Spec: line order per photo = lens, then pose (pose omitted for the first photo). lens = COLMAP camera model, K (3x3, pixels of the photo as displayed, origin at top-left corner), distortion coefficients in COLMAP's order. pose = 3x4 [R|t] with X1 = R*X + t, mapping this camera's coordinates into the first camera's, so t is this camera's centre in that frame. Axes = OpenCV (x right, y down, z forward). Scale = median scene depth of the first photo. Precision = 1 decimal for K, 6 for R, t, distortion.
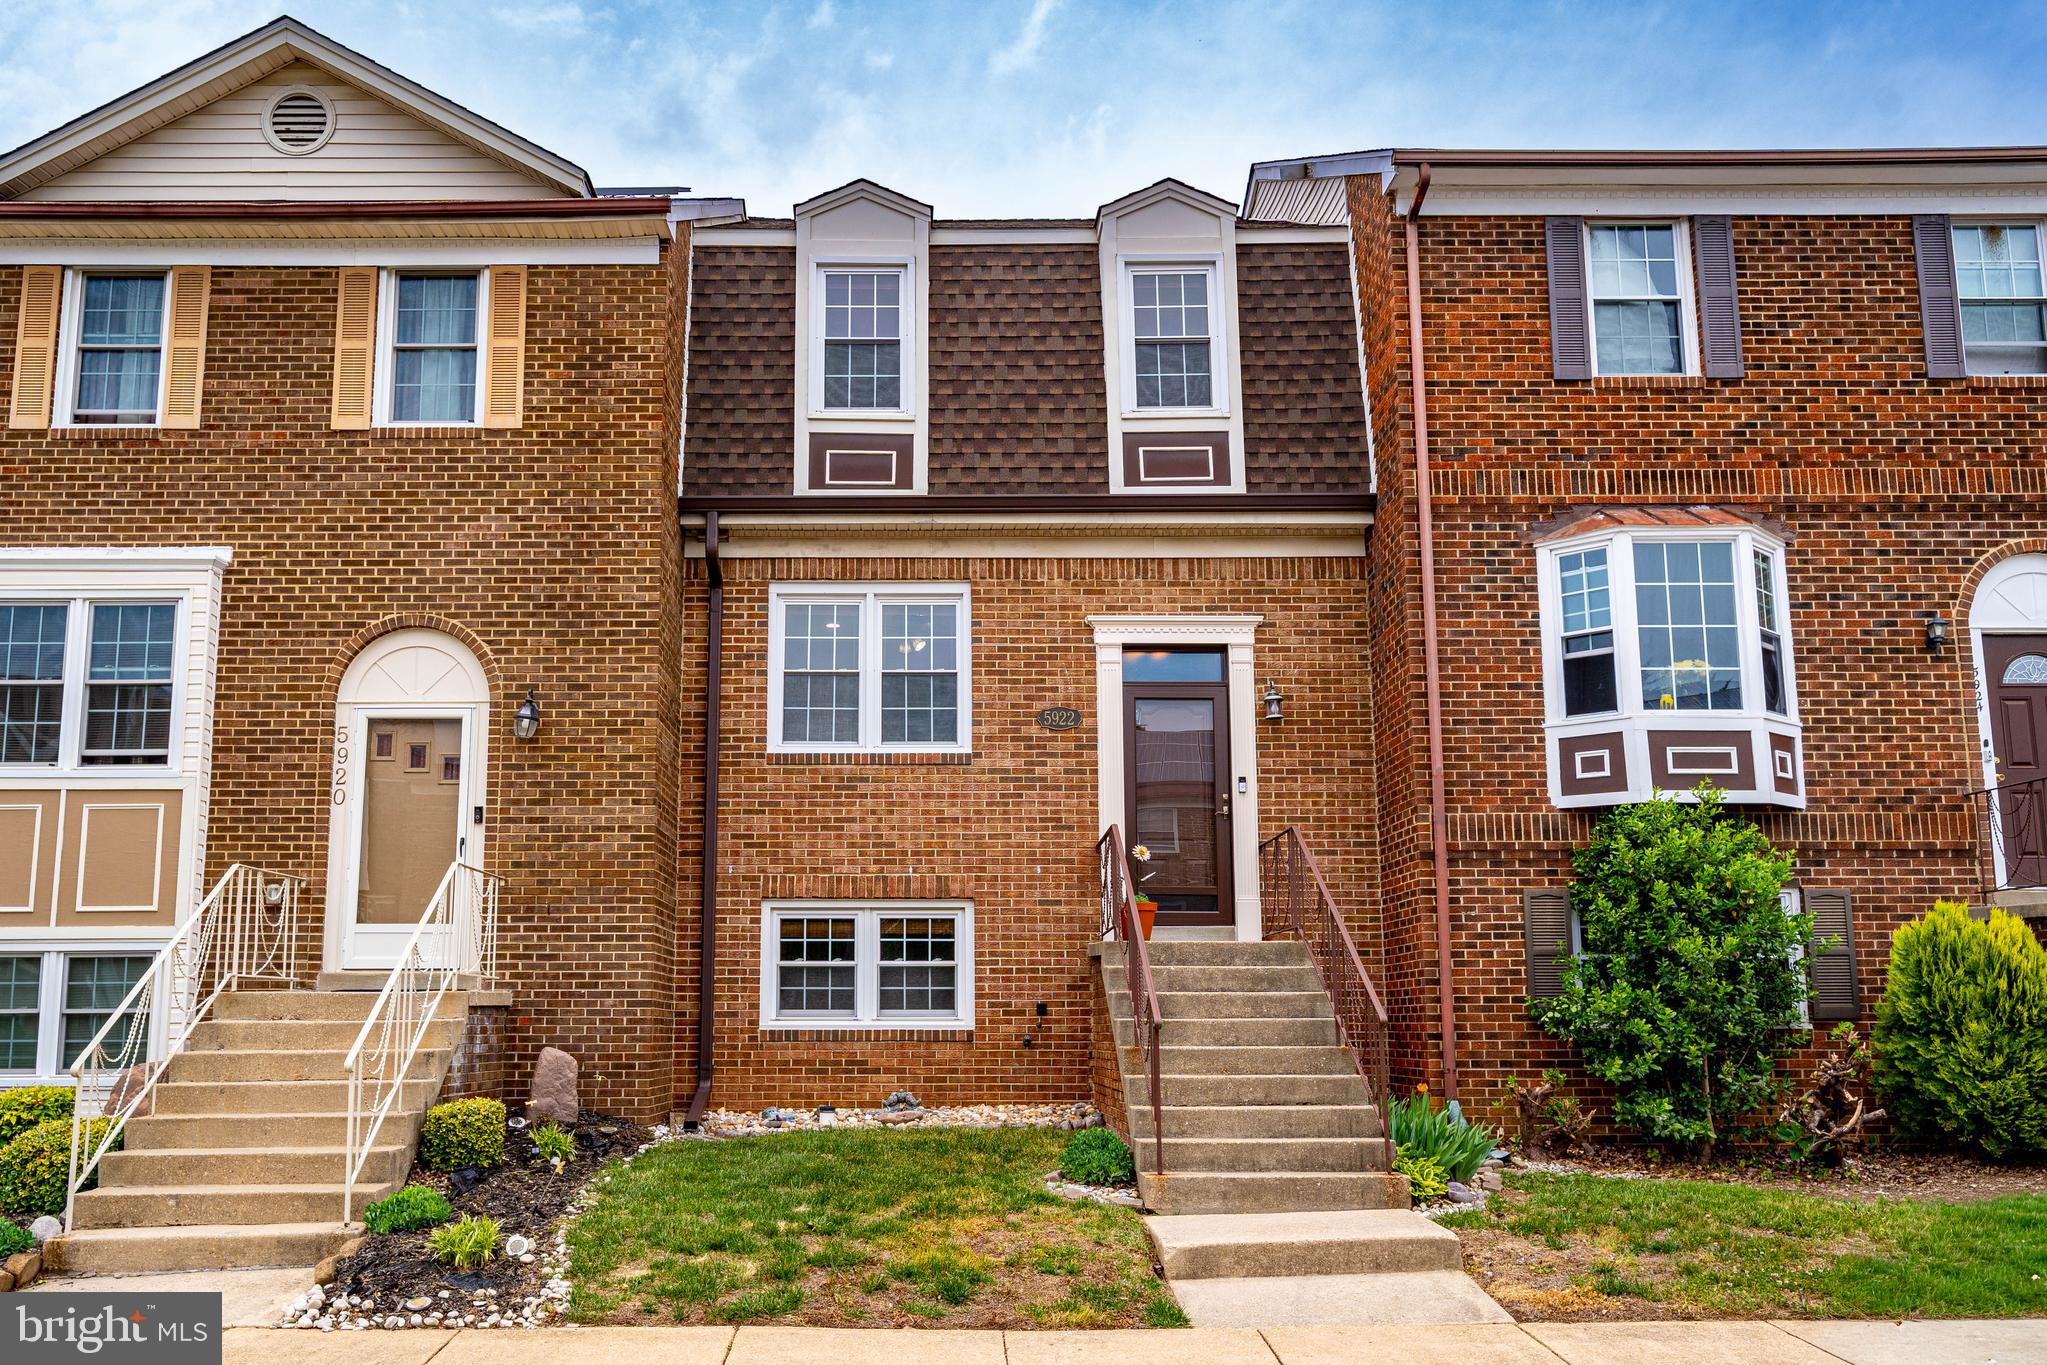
lens RADIAL K [[1349.9, 0, 943.4], [0, 1349.9, 836.5], [0, 0, 1]] dist [0.000167, 0.001519]
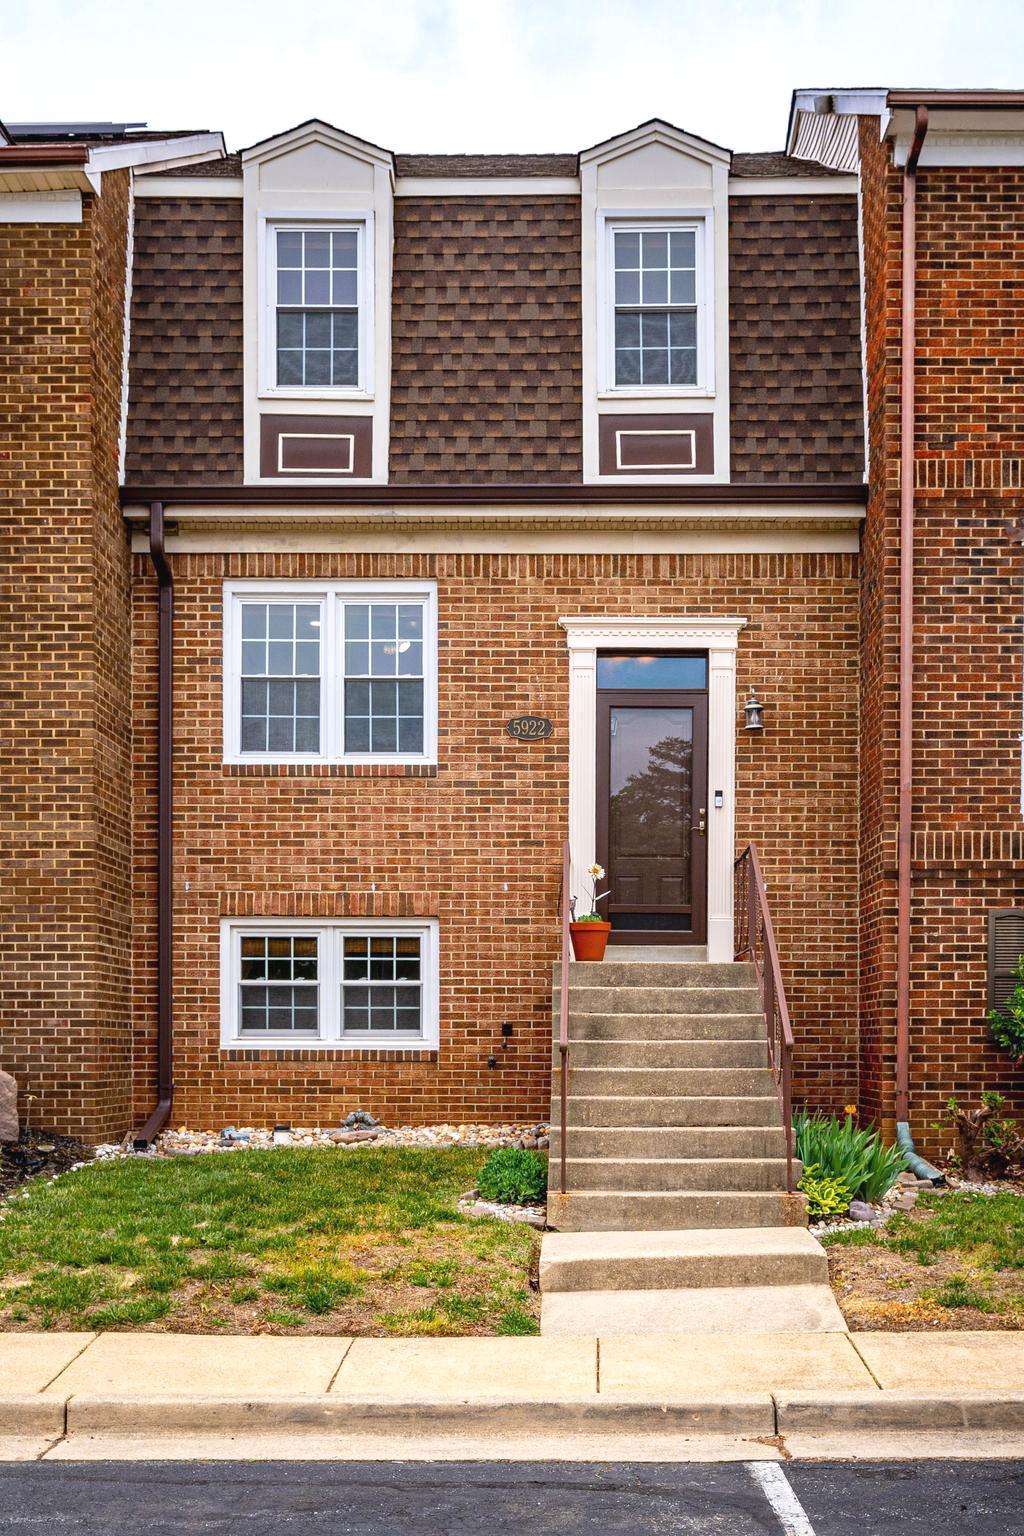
lens RADIAL K [[1424.6, 0, 519.3], [0, 1424.6, 1037.1], [0, 0, 1]] dist [0.001207, 0.000000]
pose [[0.999995, 0.002979, -0.000940, 0.088762], [-0.002825, 0.990791, 0.135371, -0.007847], [0.001335, -0.135367, 0.990795, -0.033206]]
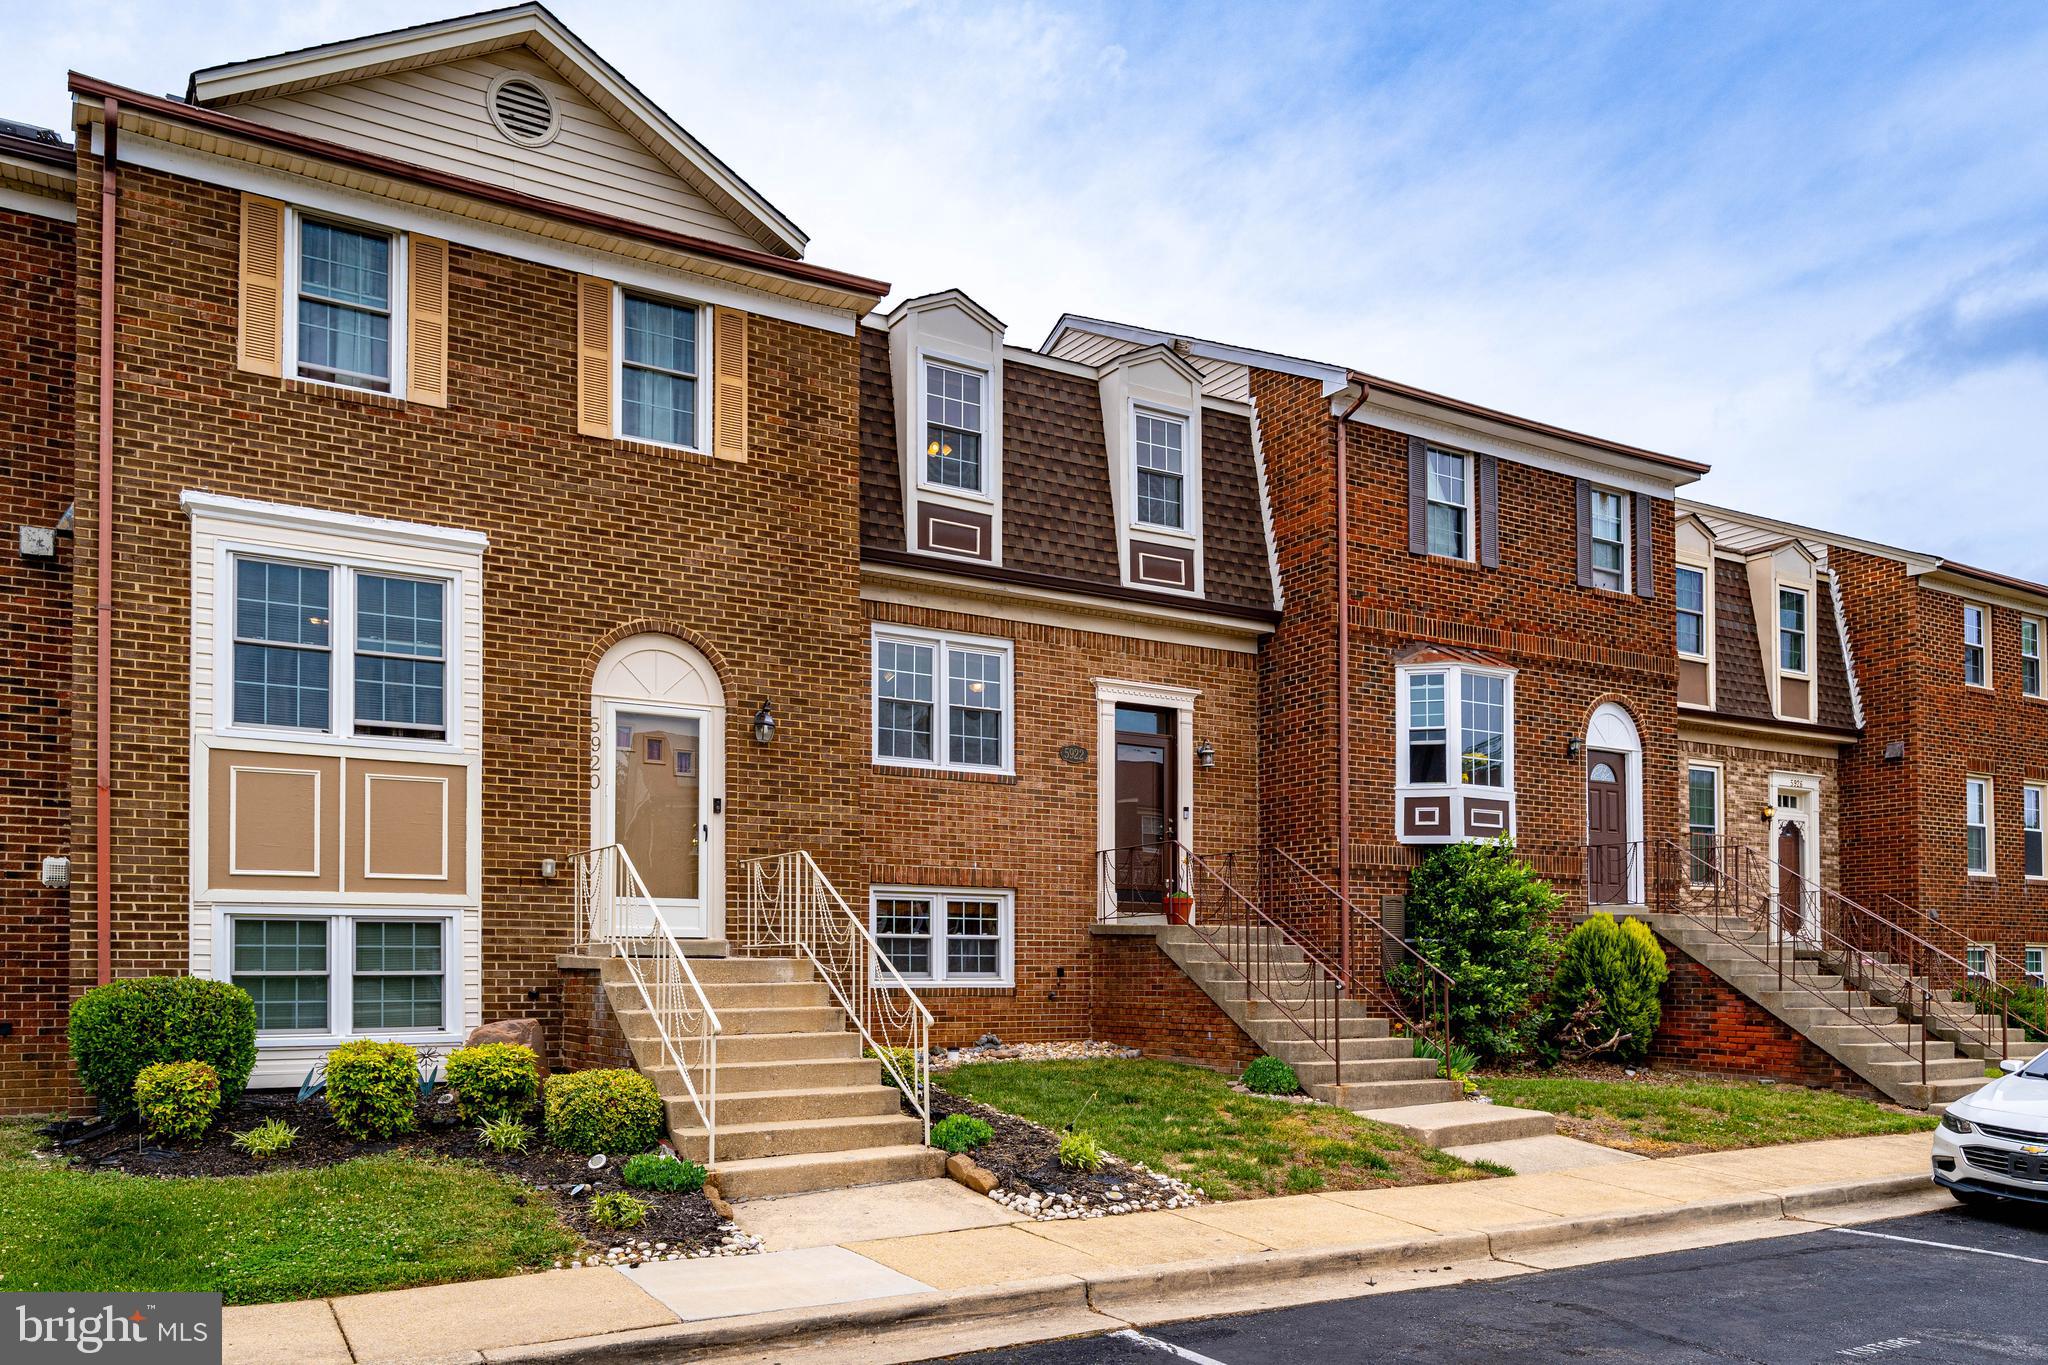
lens RADIAL K [[1110.4, 0, 922.2], [0, 1110.4, 938.4], [0, 0, 1]] dist [0.002493, -0.000613]
pose [[0.921283, 0.015064, 0.388601, -0.520159], [-0.055497, 0.994115, 0.093036, -0.001098], [-0.384912, -0.107278, 0.916697, 0.044284]]
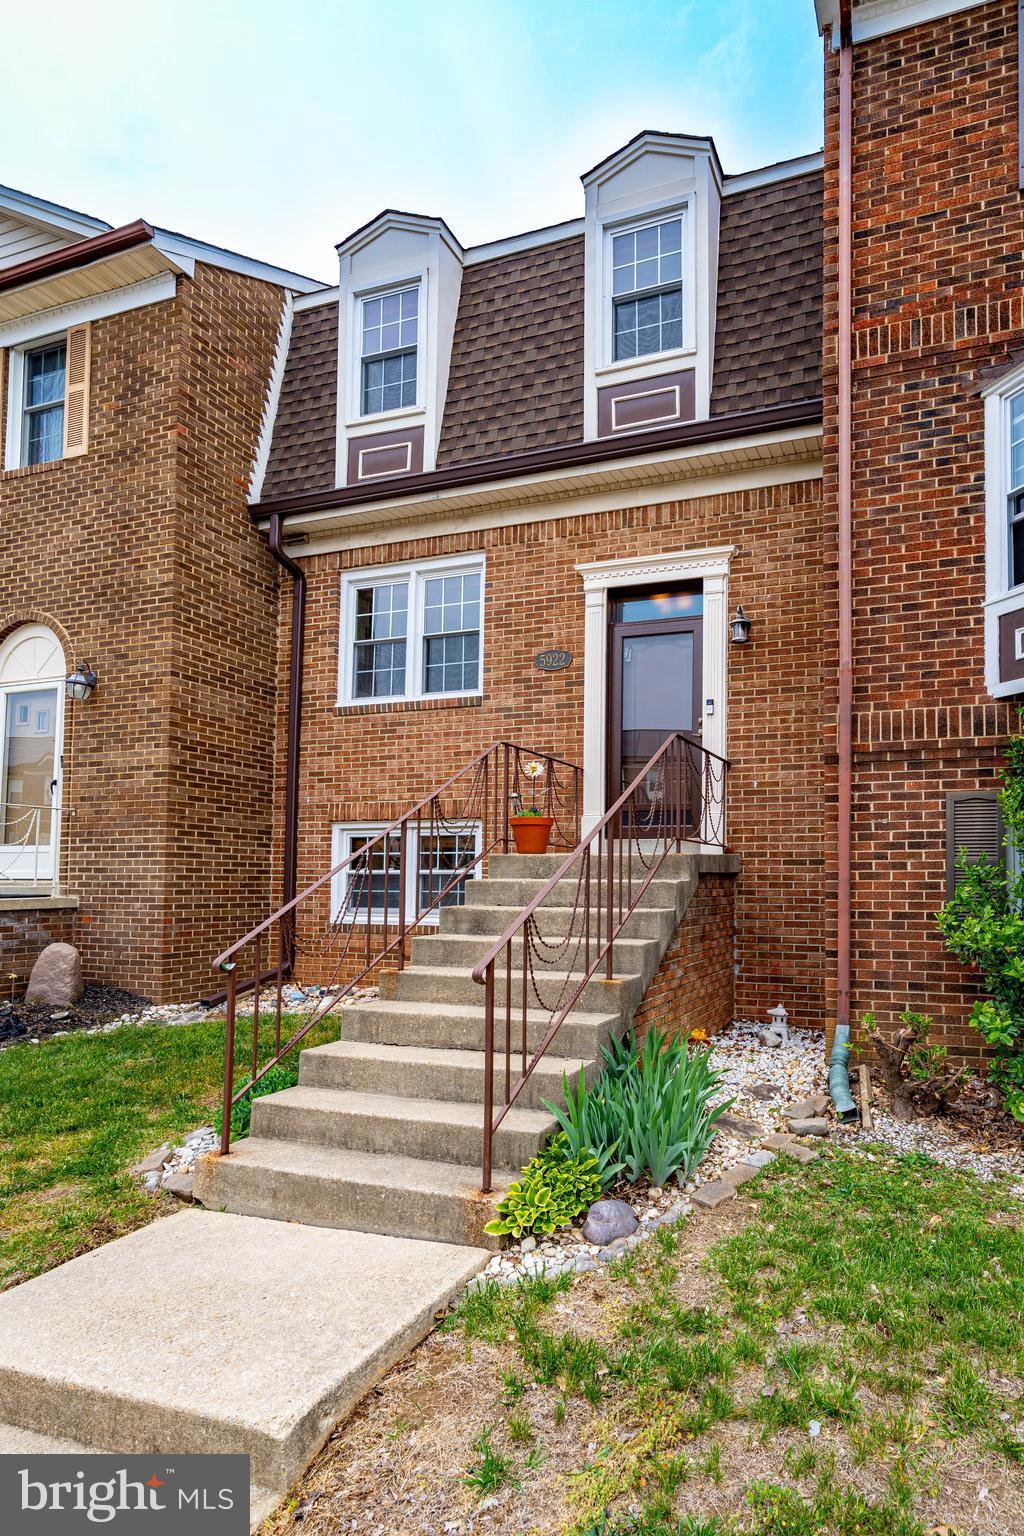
lens RADIAL K [[697.4, 0, 622.1], [0, 697.4, 856.0], [0, 0, 1]] dist [0.000130, 0.001558]
pose [[0.952884, -0.005869, -0.303277, 0.354999], [0.033121, 0.995848, 0.084794, 0.033537], [0.301520, -0.090843, 0.949122, 0.482756]]
